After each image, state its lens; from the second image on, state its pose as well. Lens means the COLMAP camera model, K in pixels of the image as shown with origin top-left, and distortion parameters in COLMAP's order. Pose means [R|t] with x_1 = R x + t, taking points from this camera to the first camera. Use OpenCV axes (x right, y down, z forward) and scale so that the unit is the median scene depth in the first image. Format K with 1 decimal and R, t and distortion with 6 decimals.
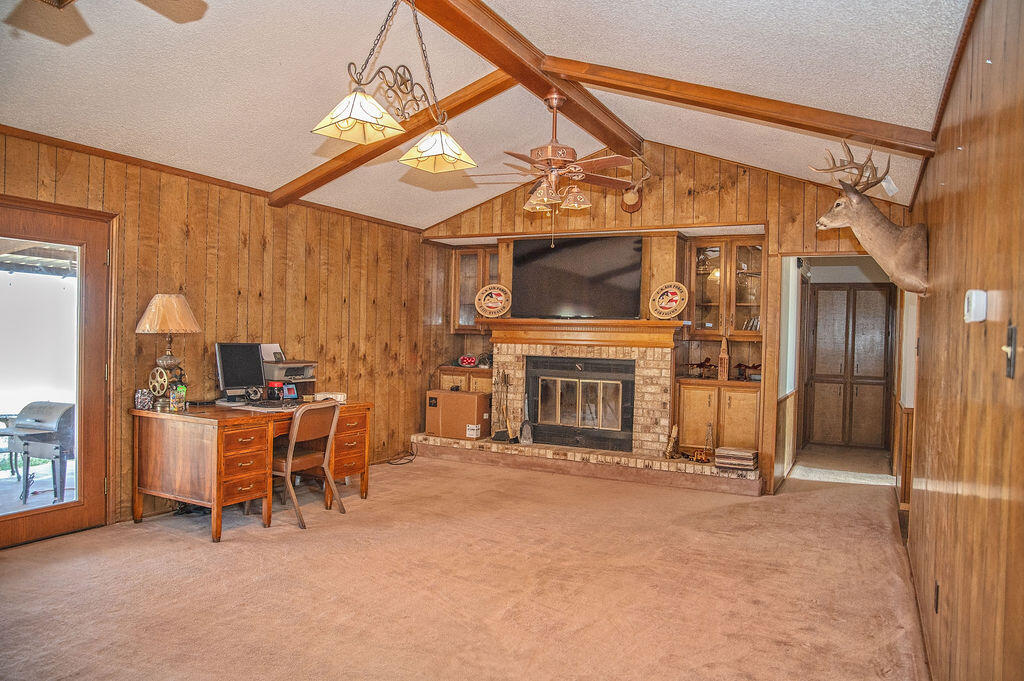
lens RADIAL K [[722.5, 0, 512.0], [0, 722.5, 340.5], [0, 0, 1]] dist [-0.108232, -0.000444]
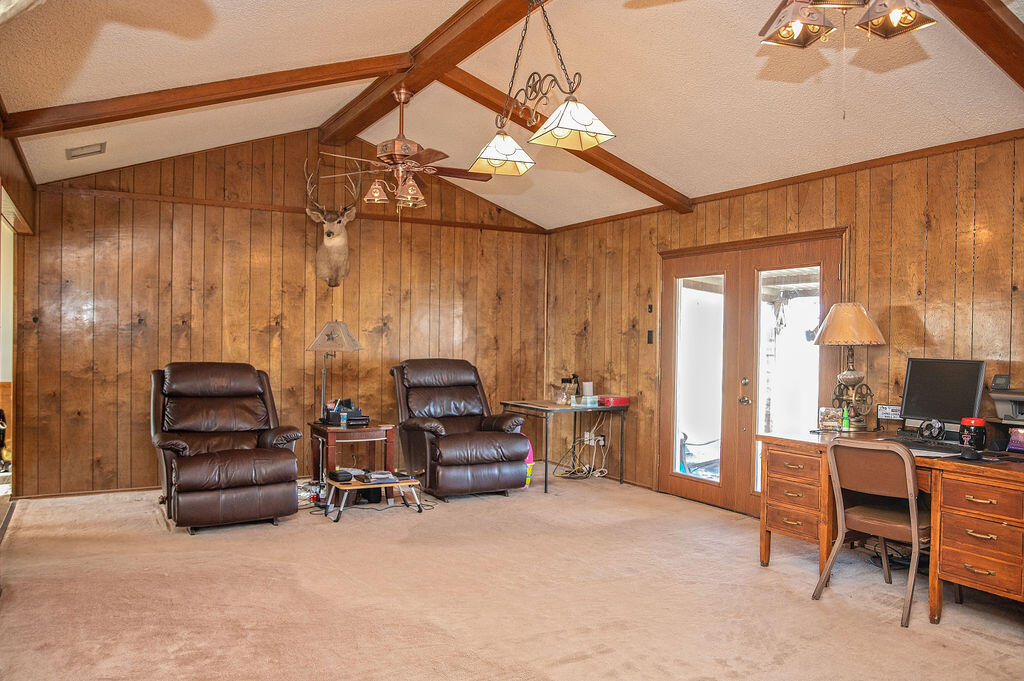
lens RADIAL K [[763.4, 0, 512.0], [0, 763.4, 340.5], [0, 0, 1]] dist [-0.000655, -0.000383]
pose [[-0.559045, -0.036734, -0.828323, 0.237433], [-0.036661, 0.999136, -0.019566, 0.007064], [0.828326, 0.019429, -0.559909, 0.495511]]
